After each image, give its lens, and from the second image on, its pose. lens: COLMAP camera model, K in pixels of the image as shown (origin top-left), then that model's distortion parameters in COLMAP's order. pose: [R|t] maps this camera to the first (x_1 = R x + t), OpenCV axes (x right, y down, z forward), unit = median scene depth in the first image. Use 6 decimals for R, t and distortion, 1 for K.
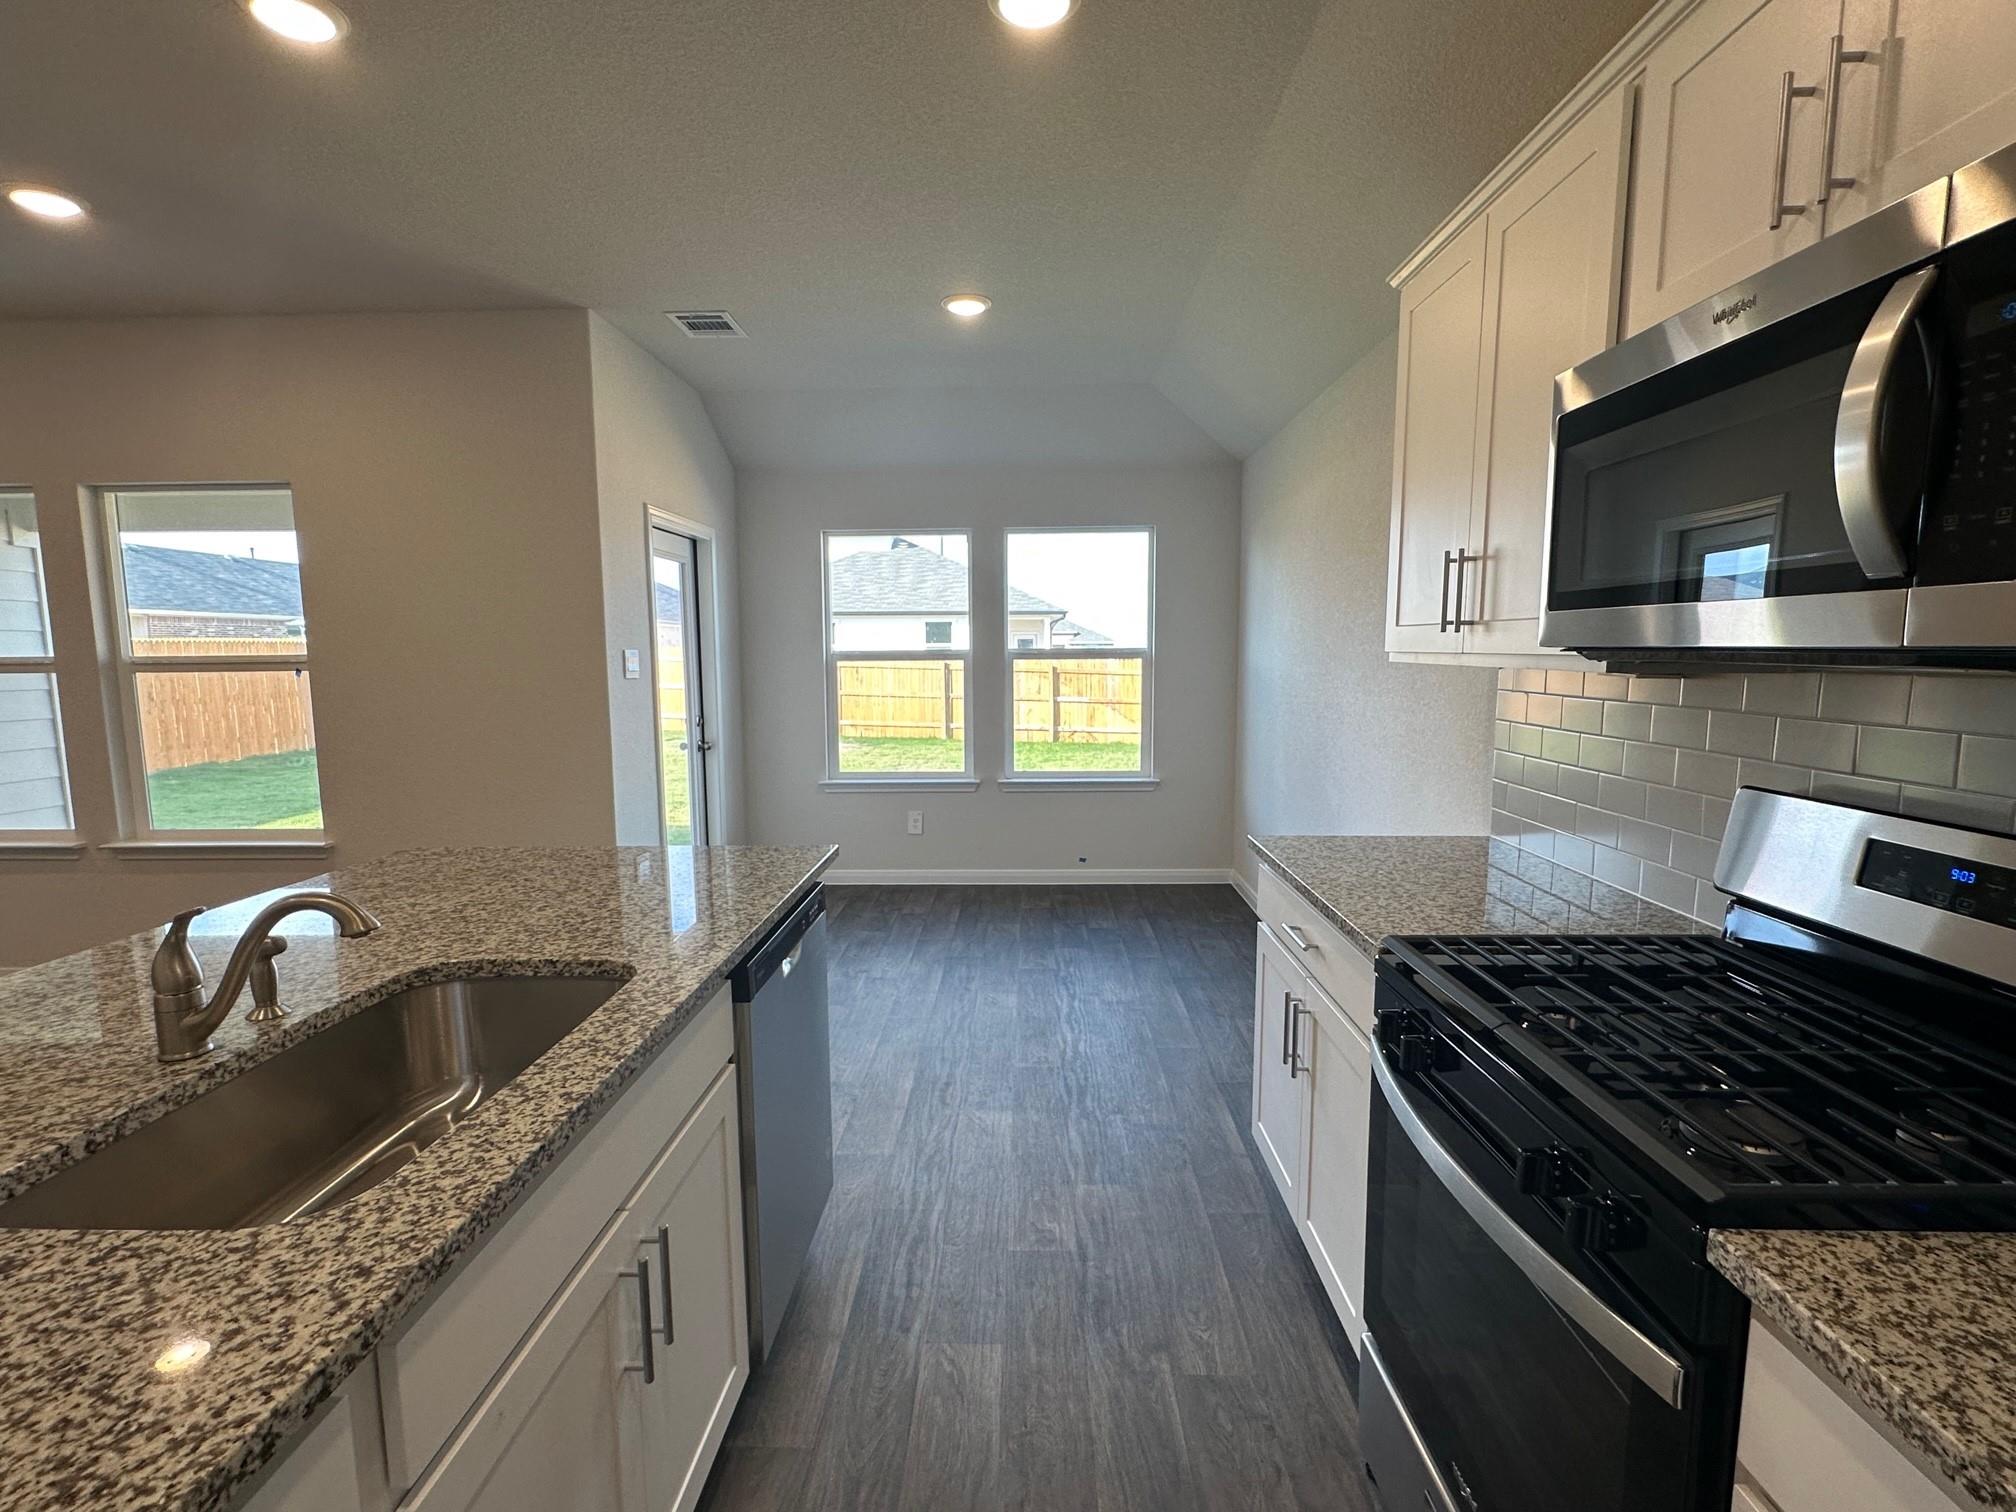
lens RADIAL K [[952.4, 0, 1006.0], [0, 952.4, 761.3], [0, 0, 1]] dist [-0.001720, 0.000906]
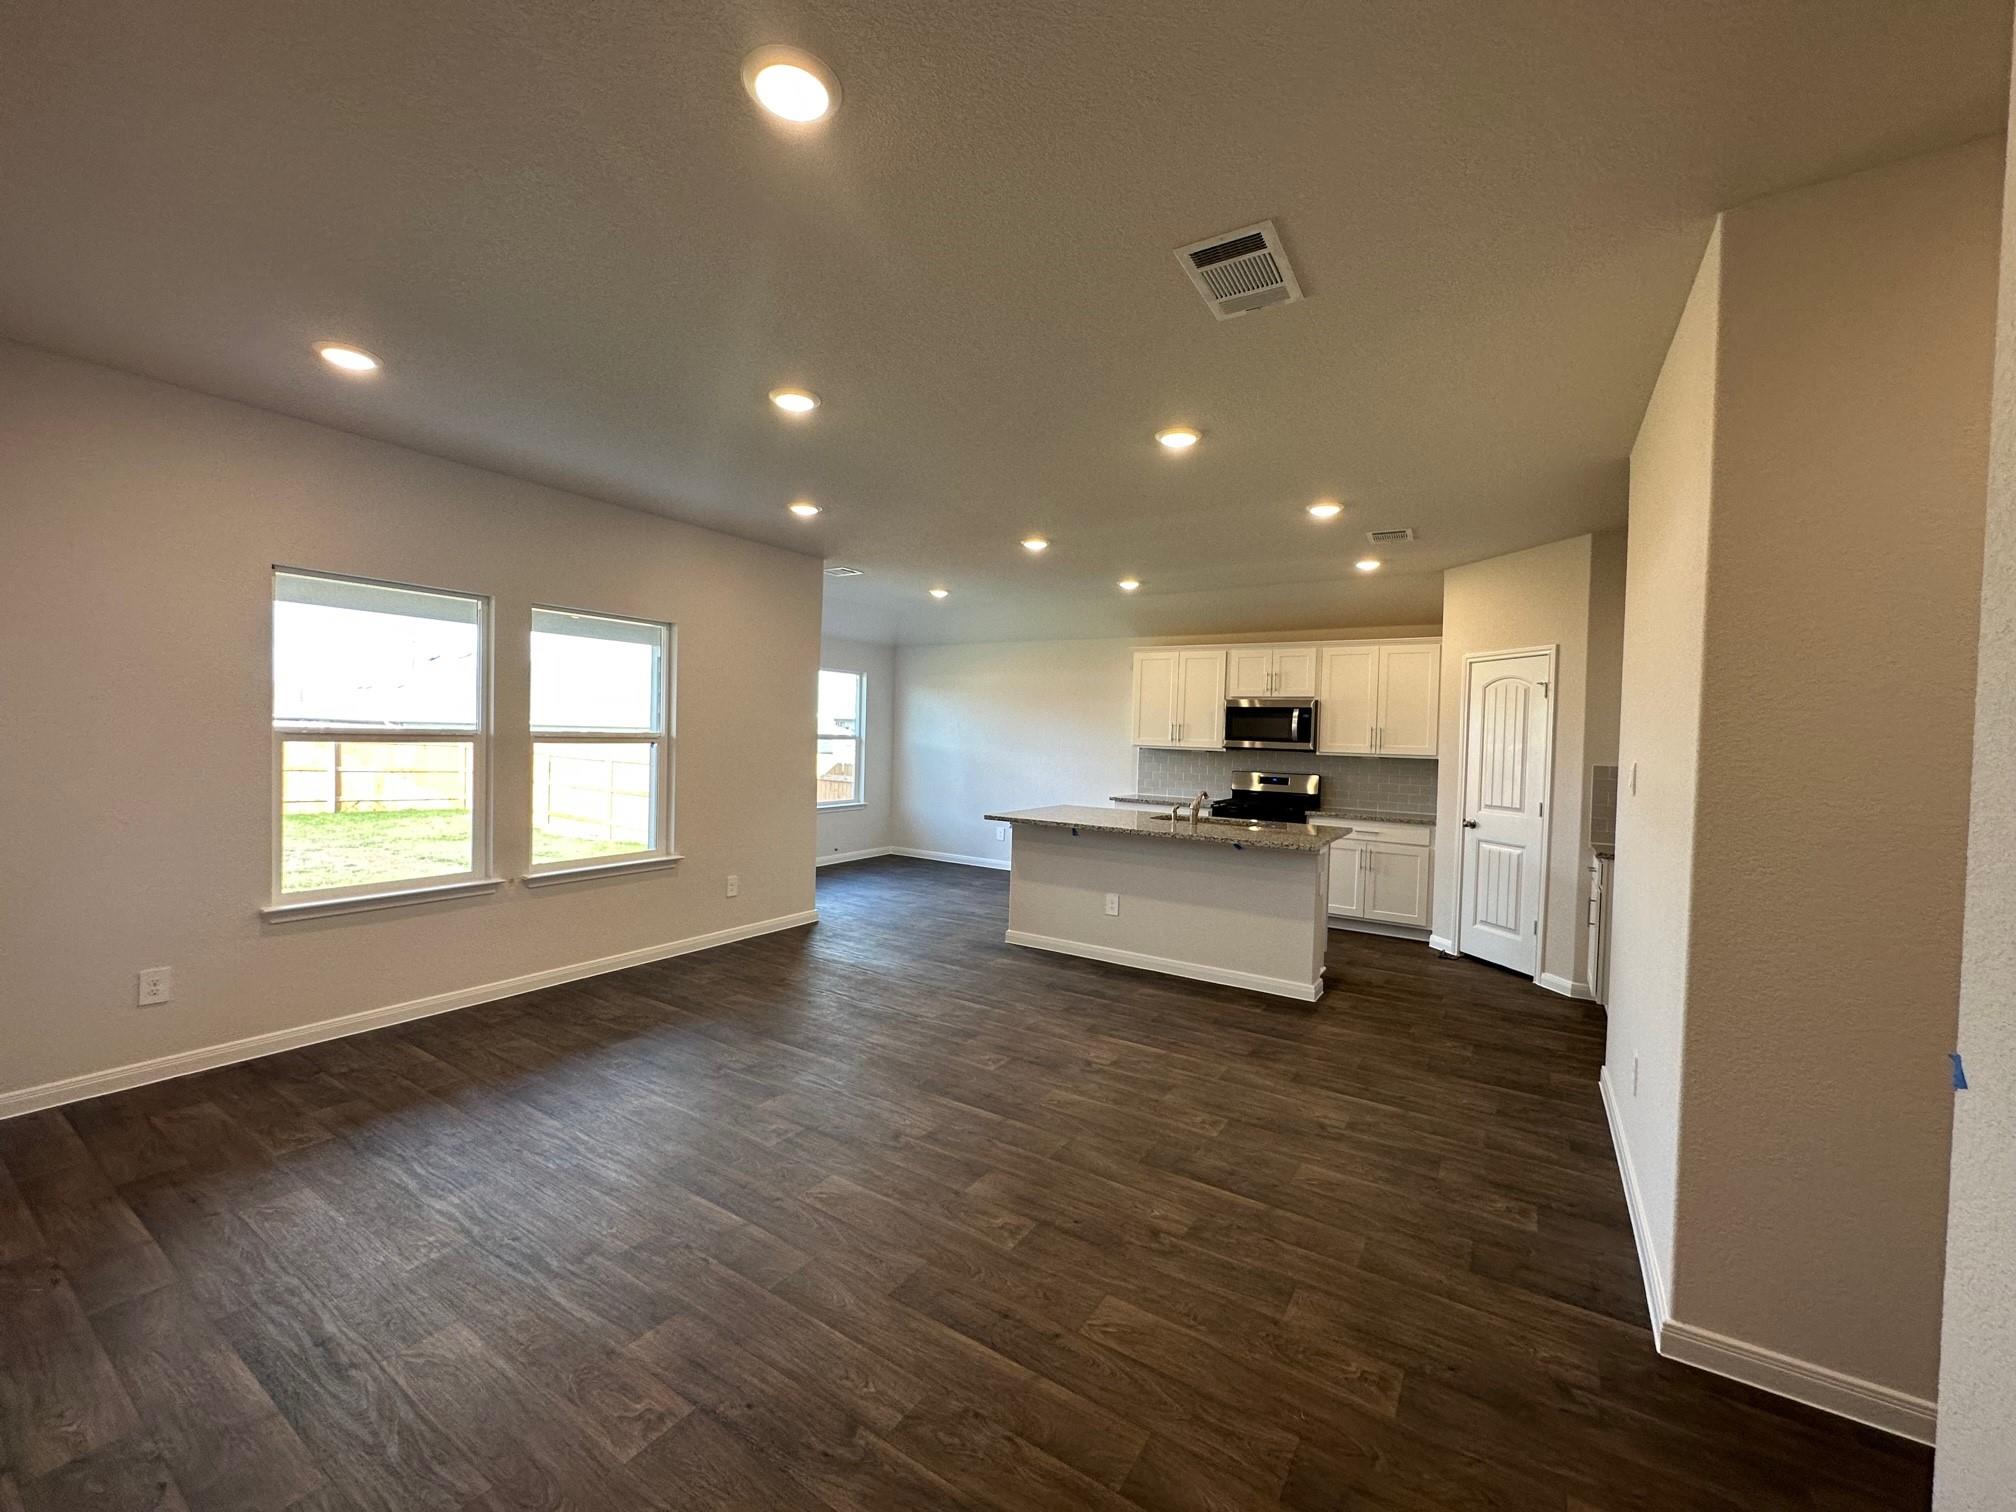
lens RADIAL K [[802.2, 0, 1014.2], [0, 802.2, 755.8], [0, 0, 1]] dist [-0.001371, 0.000043]
pose [[0.513260, -0.000200, 0.858233, -2.137630], [0.068353, 0.996833, -0.040646, 0.020188], [-0.855507, 0.079525, 0.511648, -0.178159]]
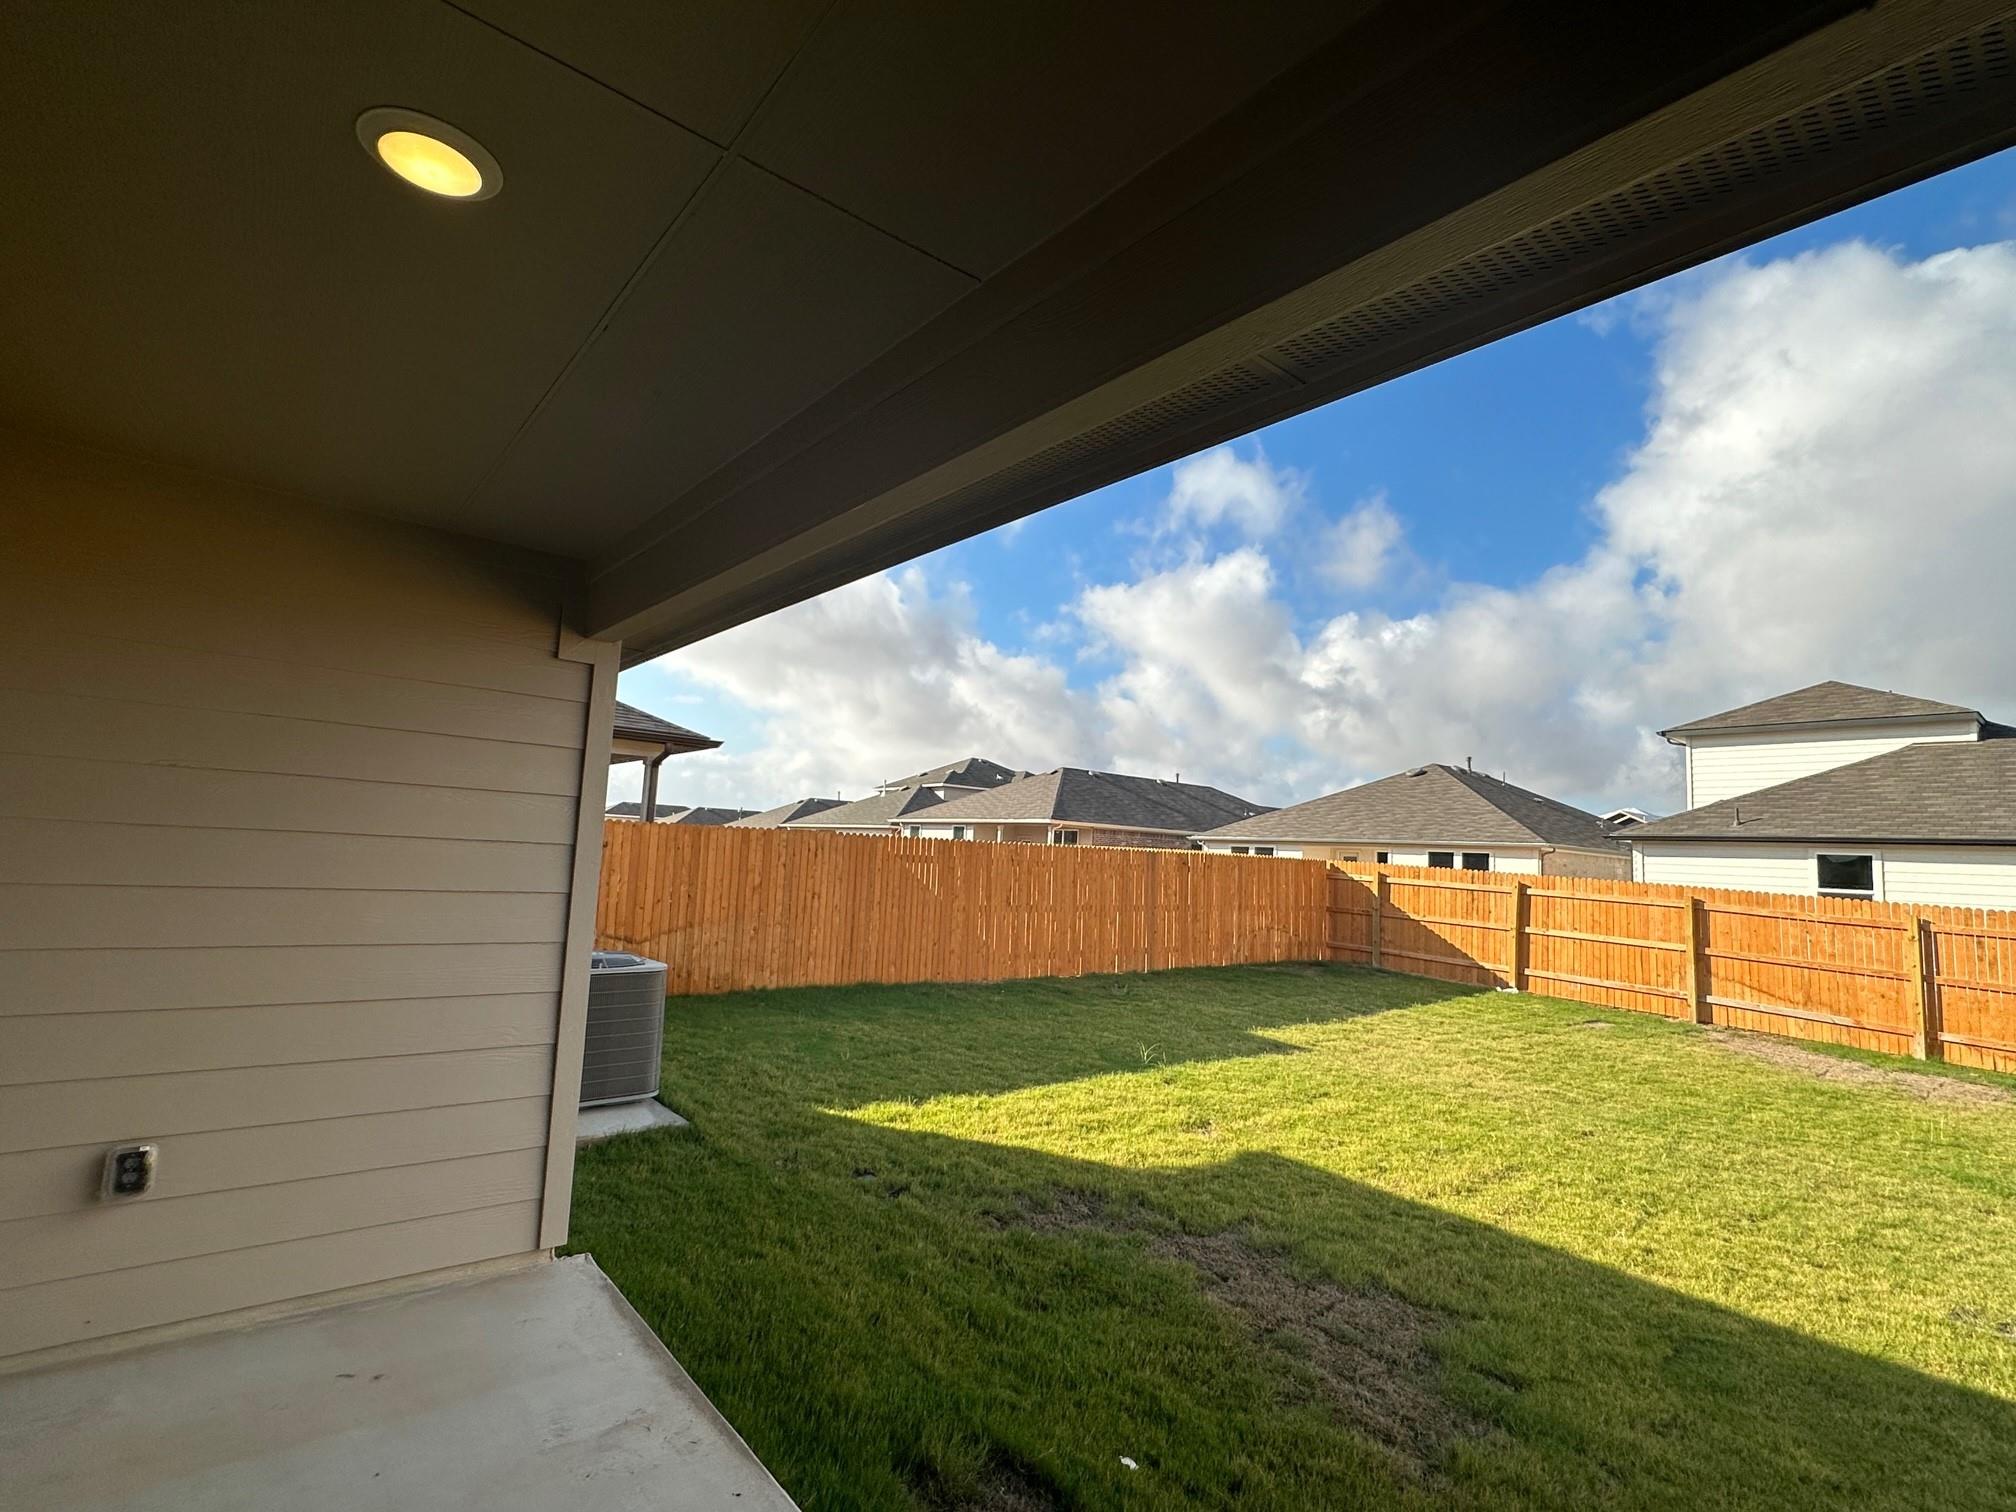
lens RADIAL K [[952.4, 0, 1009.5], [0, 952.4, 752.3], [0, 0, 1]] dist [-0.001720, 0.000906]
pose [[0.654826, -0.044961, -0.754441, -0.750266], [-0.140220, 0.973671, -0.179731, -0.190383], [0.742658, 0.223480, 0.631281, 1.650893]]
